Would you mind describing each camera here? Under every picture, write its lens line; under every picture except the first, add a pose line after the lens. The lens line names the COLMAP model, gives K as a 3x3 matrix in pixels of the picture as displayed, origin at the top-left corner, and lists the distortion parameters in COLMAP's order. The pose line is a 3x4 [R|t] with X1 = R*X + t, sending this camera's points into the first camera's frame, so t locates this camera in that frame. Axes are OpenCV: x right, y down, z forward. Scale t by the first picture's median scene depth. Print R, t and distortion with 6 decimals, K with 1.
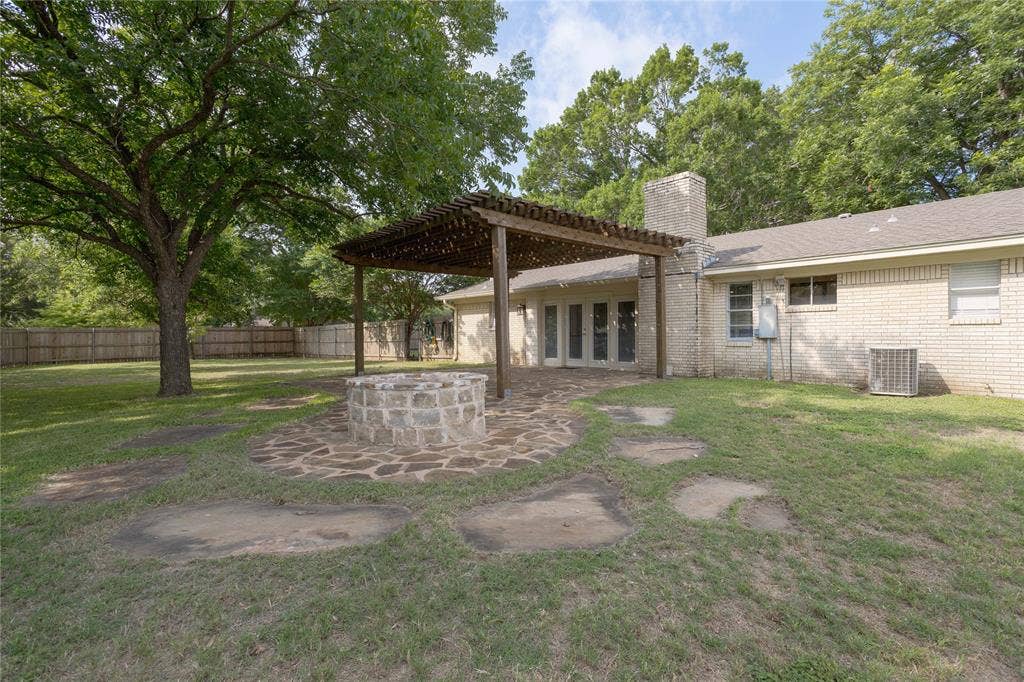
lens RADIAL K [[485.8, 0, 529.4], [0, 485.8, 332.5], [0, 0, 1]] dist [-0.001557, -0.000211]
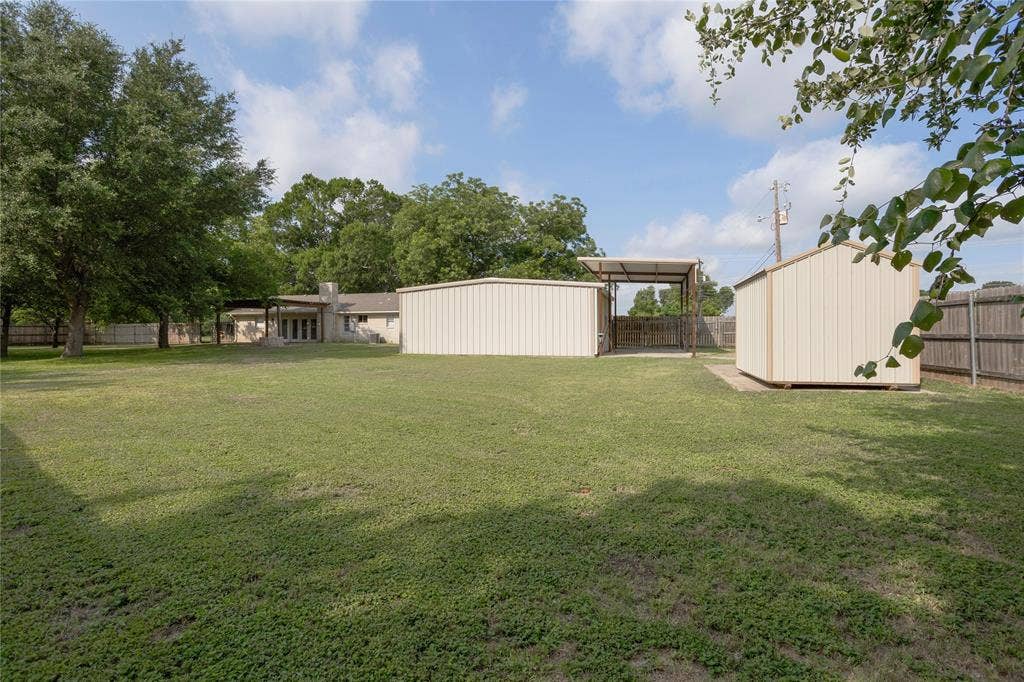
lens RADIAL K [[485.8, 0, 529.4], [0, 485.8, 332.5], [0, 0, 1]] dist [-0.001557, -0.000211]
pose [[0.847738, -0.003798, 0.530401, -0.265391], [-0.004012, 0.999900, 0.013572, -0.027157], [-0.530400, -0.013633, 0.847638, -2.279137]]
